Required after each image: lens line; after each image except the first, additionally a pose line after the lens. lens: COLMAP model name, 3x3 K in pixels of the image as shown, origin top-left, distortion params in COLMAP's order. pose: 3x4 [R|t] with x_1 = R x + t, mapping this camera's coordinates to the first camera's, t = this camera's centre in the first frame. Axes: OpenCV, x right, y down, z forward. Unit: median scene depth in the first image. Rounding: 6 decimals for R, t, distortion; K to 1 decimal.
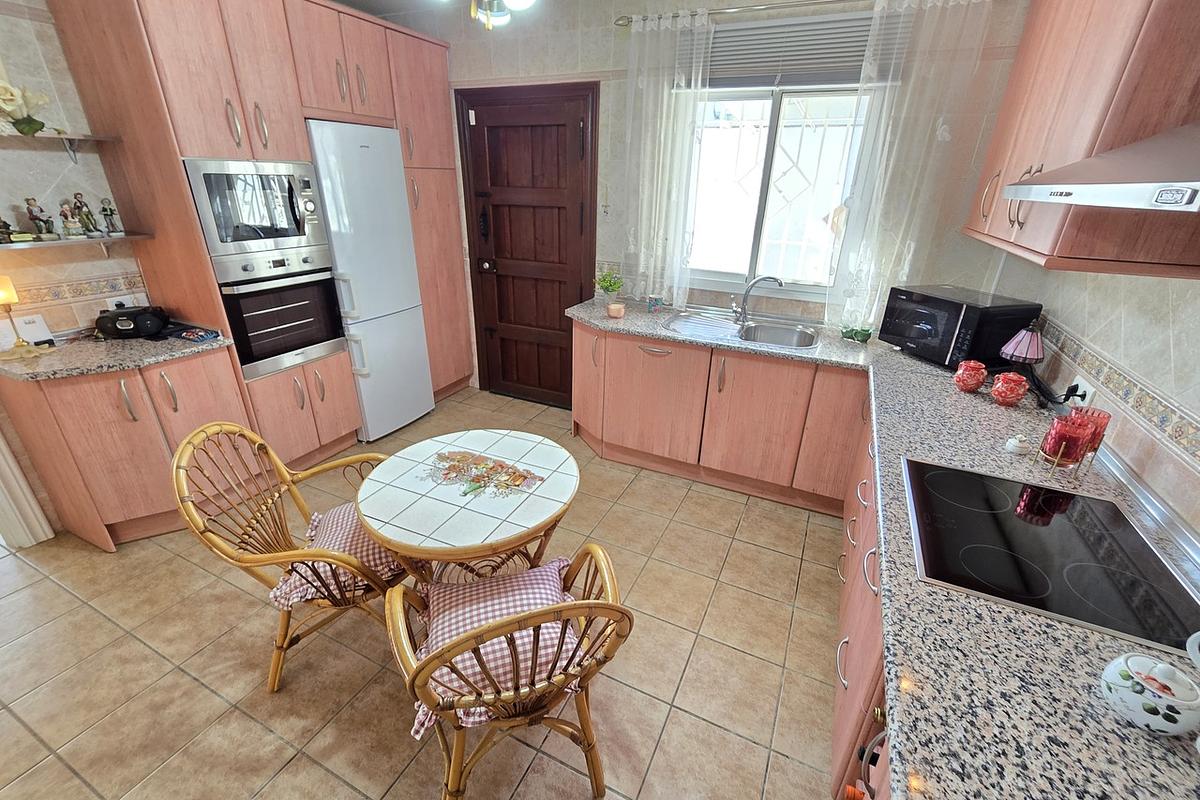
lens RADIAL K [[493.6, 0, 596.3], [0, 493.6, 398.0], [0, 0, 1]] dist [-0.001182, -0.000451]
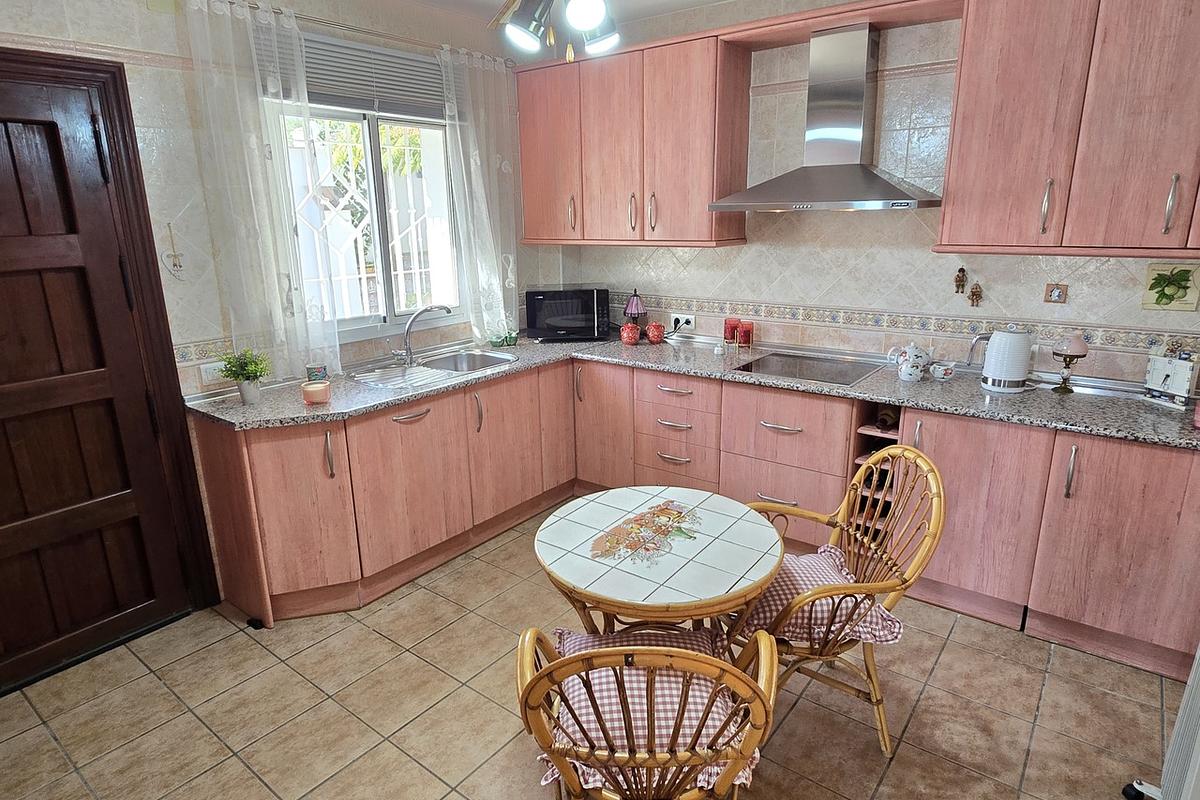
lens RADIAL K [[693.6, 0, 595.7], [0, 693.6, 399.0], [0, 0, 1]] dist [-0.005846, -0.003754]
pose [[0.208736, -0.287237, 0.934839, -0.963303], [0.408941, 0.893949, 0.183363, -0.232768], [-0.888367, 0.344020, 0.304063, 0.450383]]
